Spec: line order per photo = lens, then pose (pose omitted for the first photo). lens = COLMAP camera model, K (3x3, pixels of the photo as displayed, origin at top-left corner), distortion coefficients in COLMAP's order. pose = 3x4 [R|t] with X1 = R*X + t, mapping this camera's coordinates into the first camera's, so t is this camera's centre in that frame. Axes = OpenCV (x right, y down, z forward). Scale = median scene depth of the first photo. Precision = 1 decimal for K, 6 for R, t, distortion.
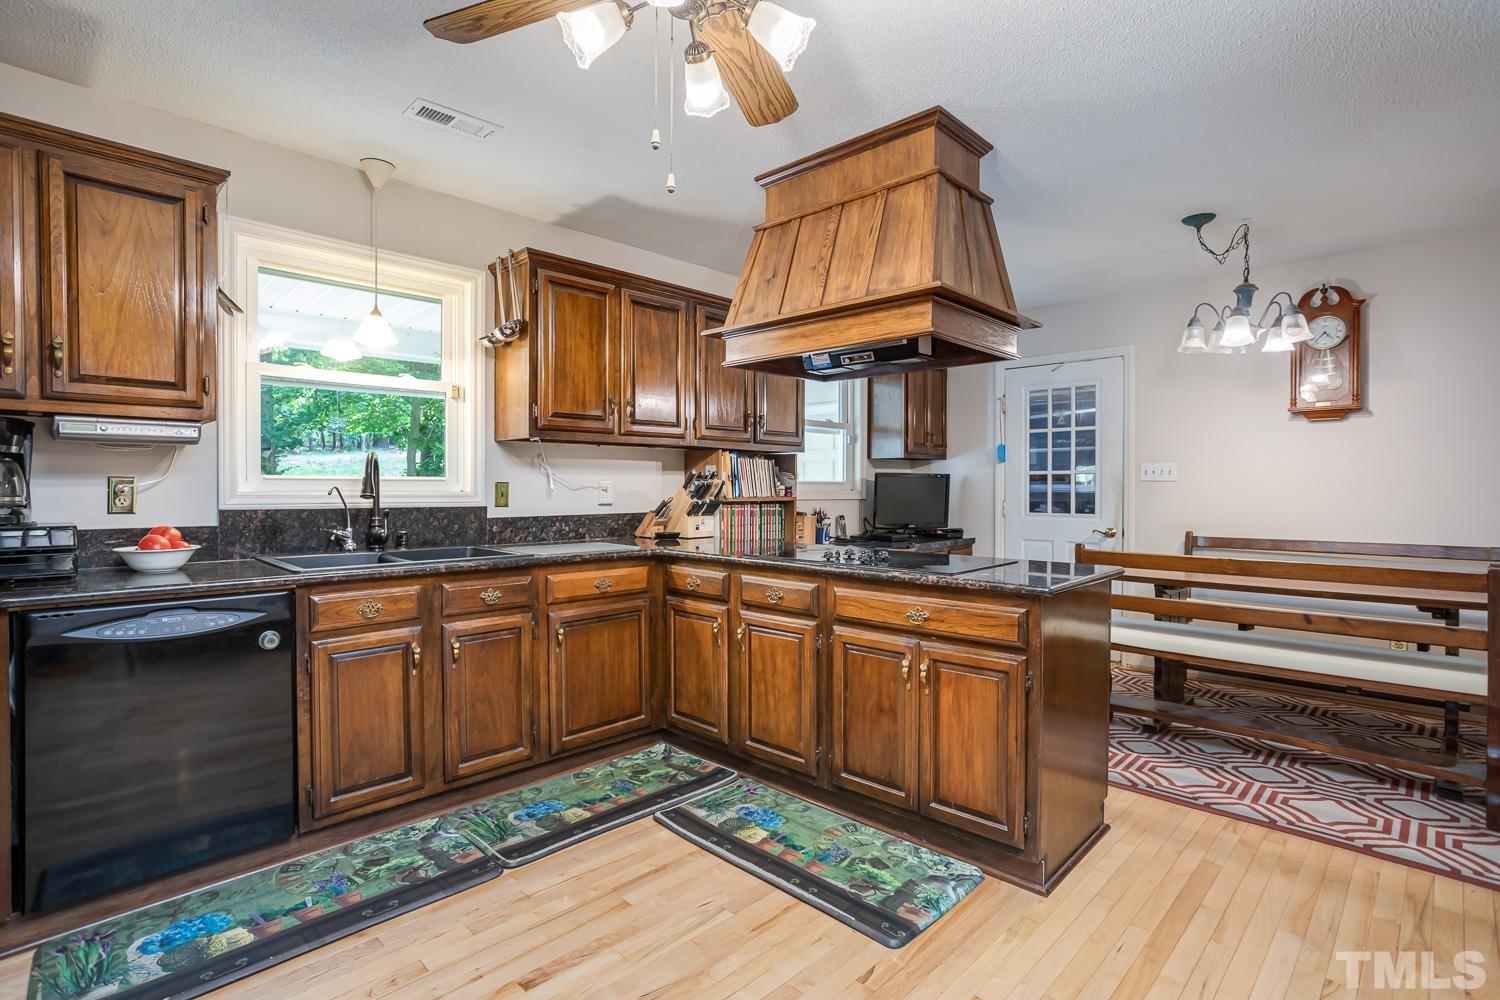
lens RADIAL K [[739.1, 0, 743.9], [0, 739.1, 490.1], [0, 0, 1]] dist [0.000167, 0.002749]
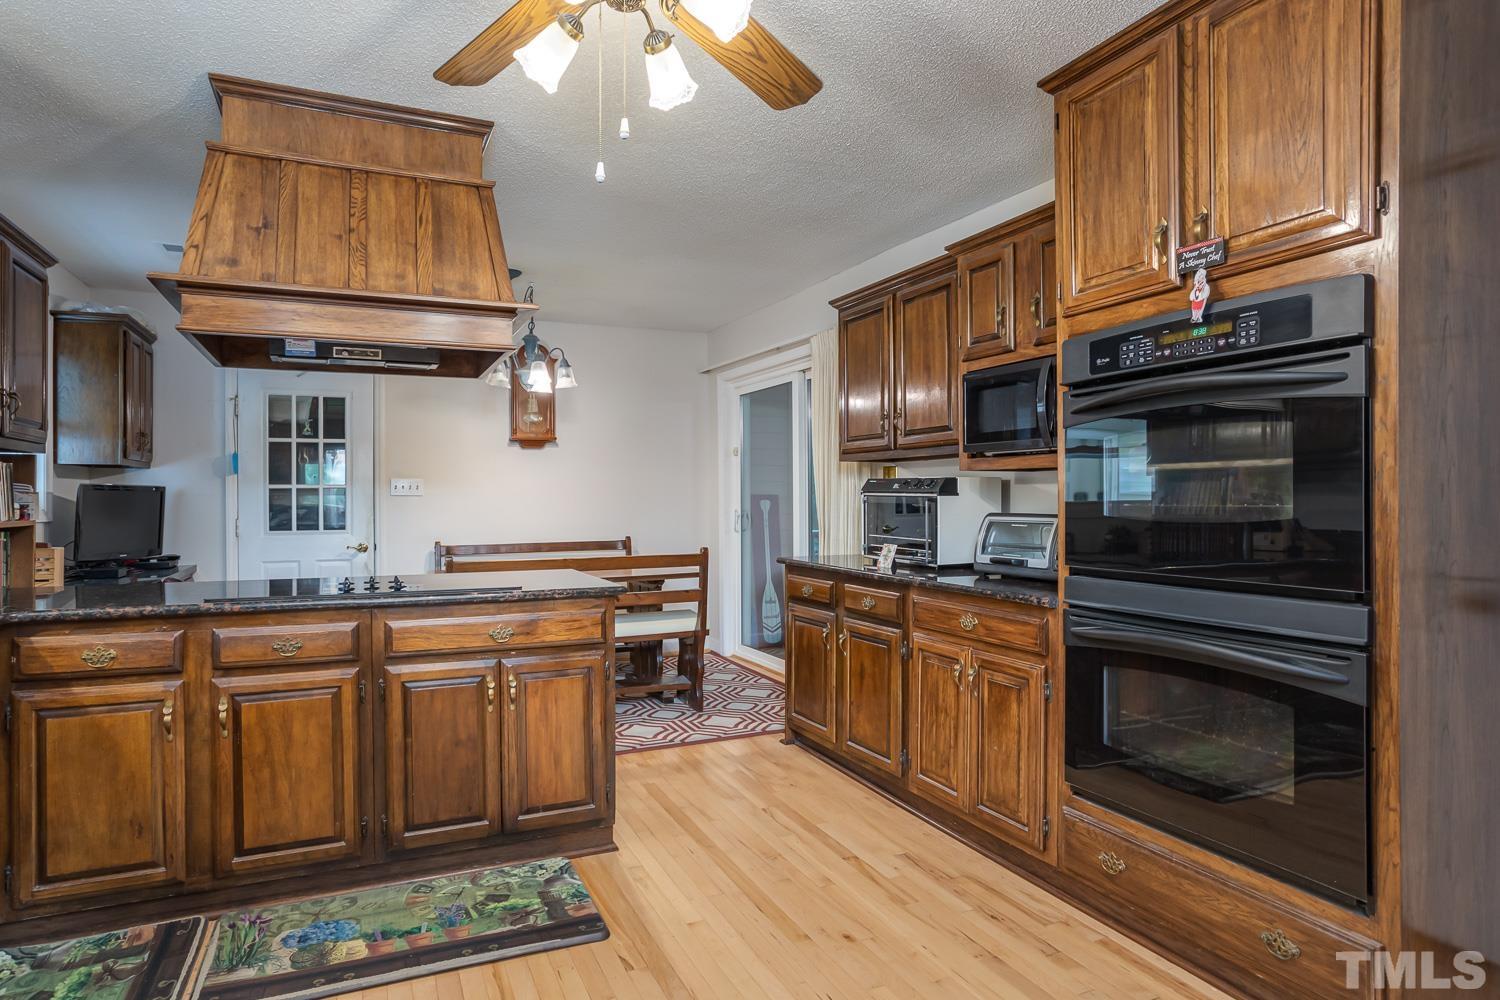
lens RADIAL K [[798.8, 0, 680.2], [0, 798.8, 495.0], [0, 0, 1]] dist [0.019467, 0.007046]
pose [[0.420551, -0.000124, 0.907269, -0.563333], [0.010193, 0.999938, -0.004589, -0.006914], [-0.907212, 0.011178, 0.420526, 0.291825]]
